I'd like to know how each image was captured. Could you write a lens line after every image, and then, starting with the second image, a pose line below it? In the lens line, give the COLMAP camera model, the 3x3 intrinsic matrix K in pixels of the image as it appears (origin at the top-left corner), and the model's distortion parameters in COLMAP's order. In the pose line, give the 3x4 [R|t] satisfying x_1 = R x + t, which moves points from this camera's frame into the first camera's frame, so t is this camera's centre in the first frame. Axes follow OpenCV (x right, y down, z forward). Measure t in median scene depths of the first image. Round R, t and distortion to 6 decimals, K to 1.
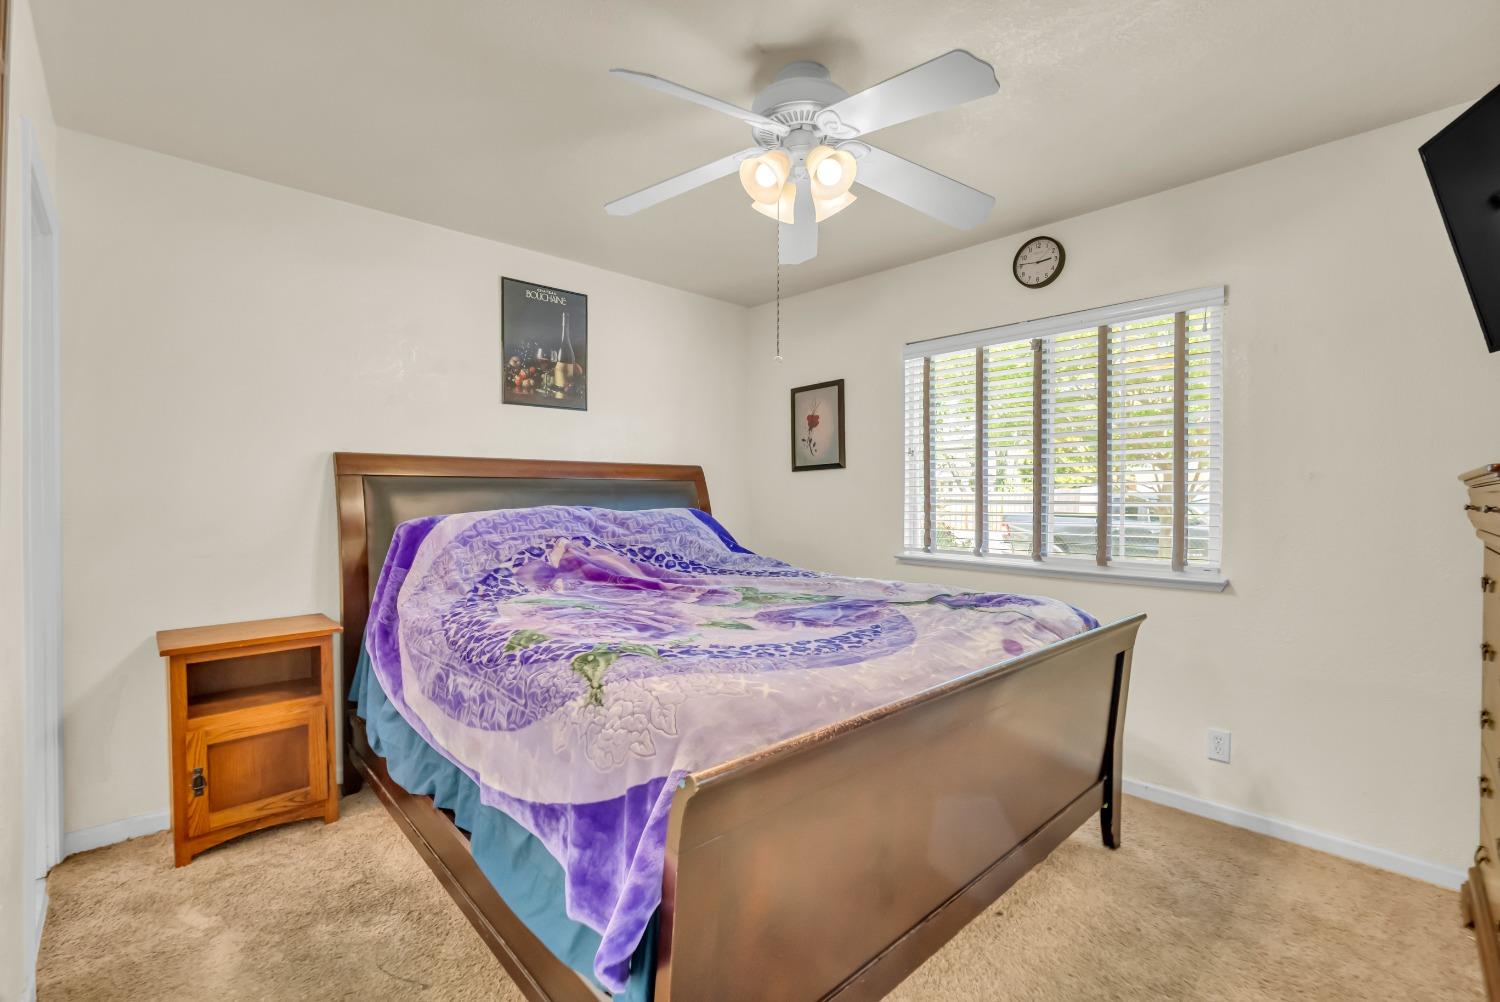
lens RADIAL K [[662.0, 0, 751.4], [0, 662.0, 513.1], [0, 0, 1]] dist [-0.003370, 0.000119]
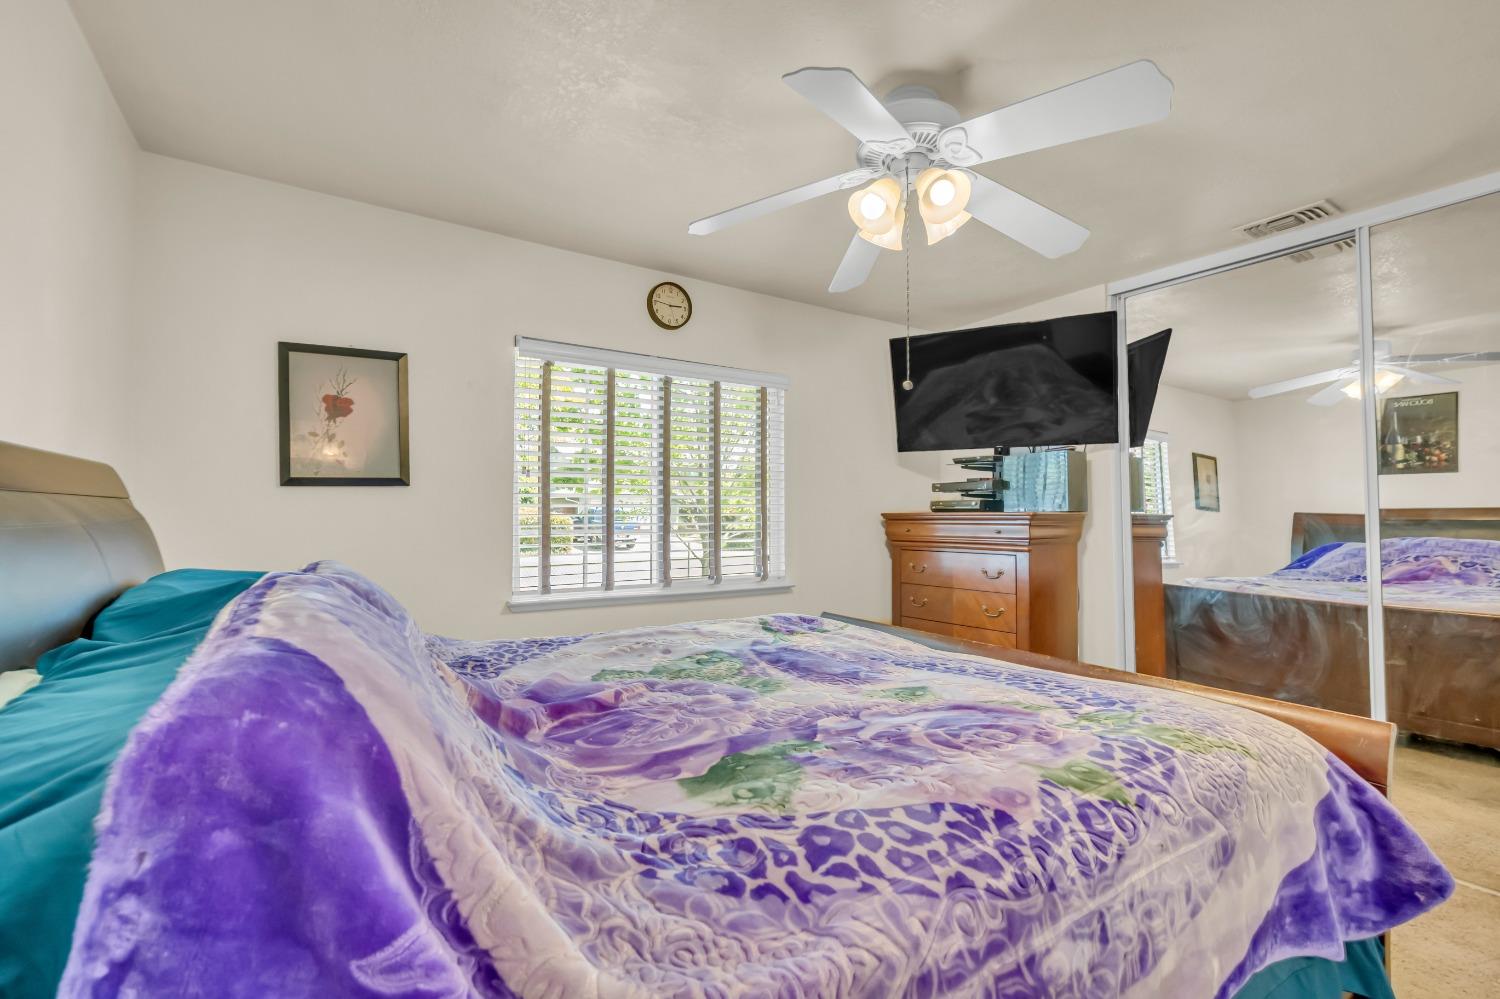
lens RADIAL K [[662.0, 0, 751.4], [0, 662.0, 511.6], [0, 0, 1]] dist [-0.003370, 0.000119]
pose [[0.181465, 0.009792, 0.983349, -0.520019], [0.028918, 0.999465, -0.015289, -0.024230], [-0.982972, 0.031211, 0.181084, 0.606593]]
